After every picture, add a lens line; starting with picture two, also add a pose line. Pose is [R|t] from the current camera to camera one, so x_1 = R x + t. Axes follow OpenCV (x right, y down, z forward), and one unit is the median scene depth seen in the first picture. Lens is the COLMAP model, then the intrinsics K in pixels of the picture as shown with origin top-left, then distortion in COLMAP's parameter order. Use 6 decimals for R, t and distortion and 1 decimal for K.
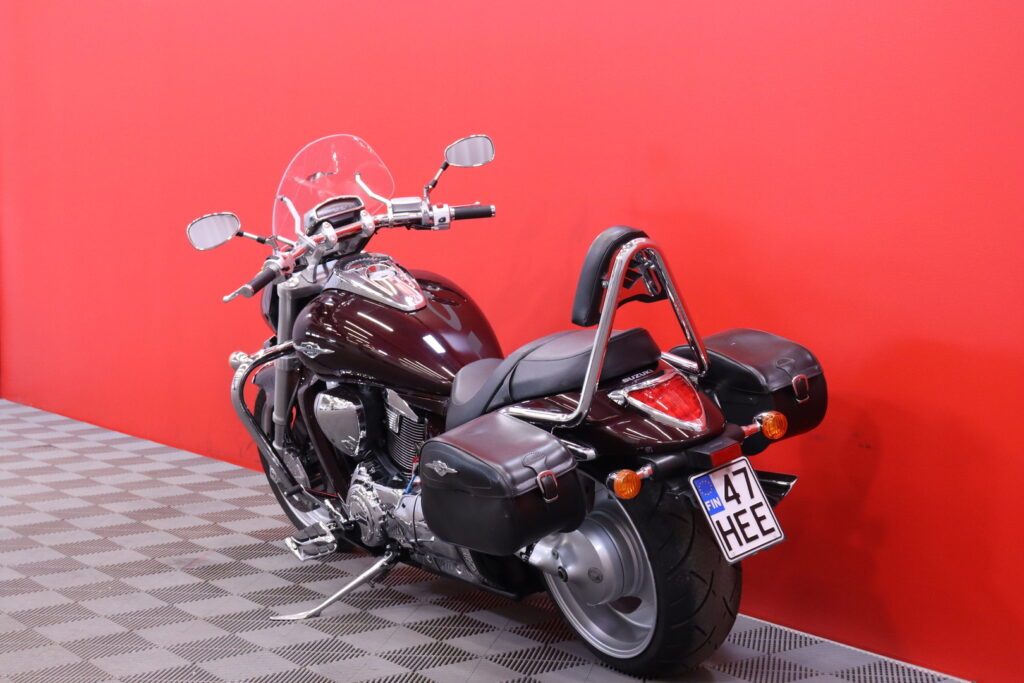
lens RADIAL K [[1830.4, 0, 509.0], [0, 1830.4, 341.8], [0, 0, 1]] dist [-0.088652, 0.000000]
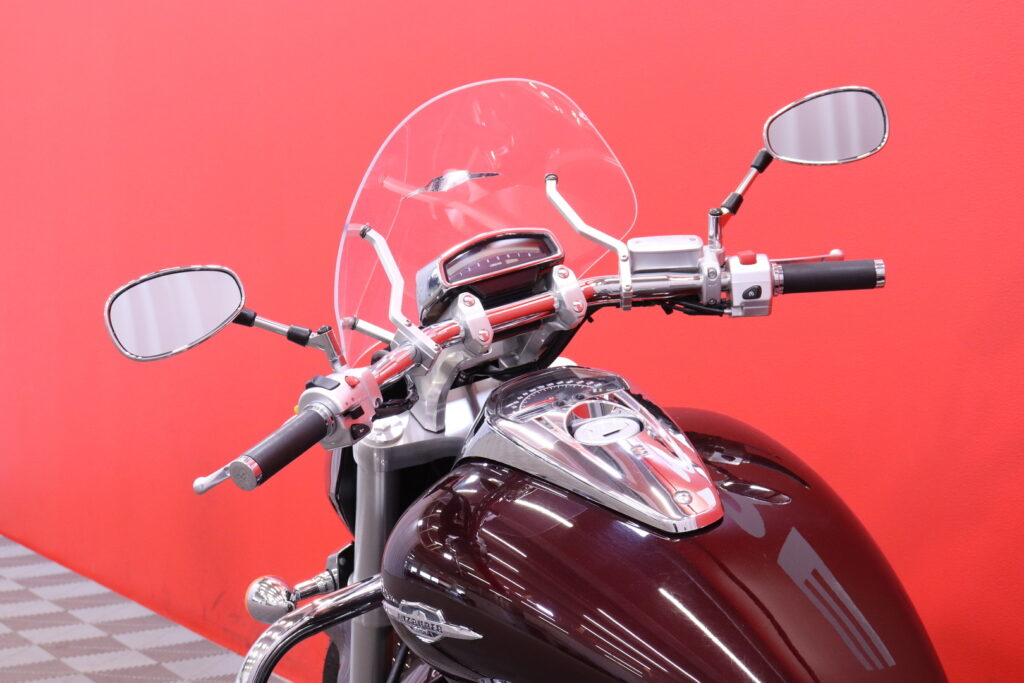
lens RADIAL K [[2019.6, 0, 510.8], [0, 2019.6, 336.1], [0, 0, 1]] dist [0.181096, 0.000000]
pose [[0.993283, 0.026202, -0.112703, -0.039034], [-0.029596, 0.999154, -0.028552, -0.042627], [0.111859, 0.031696, 0.993218, 0.547239]]
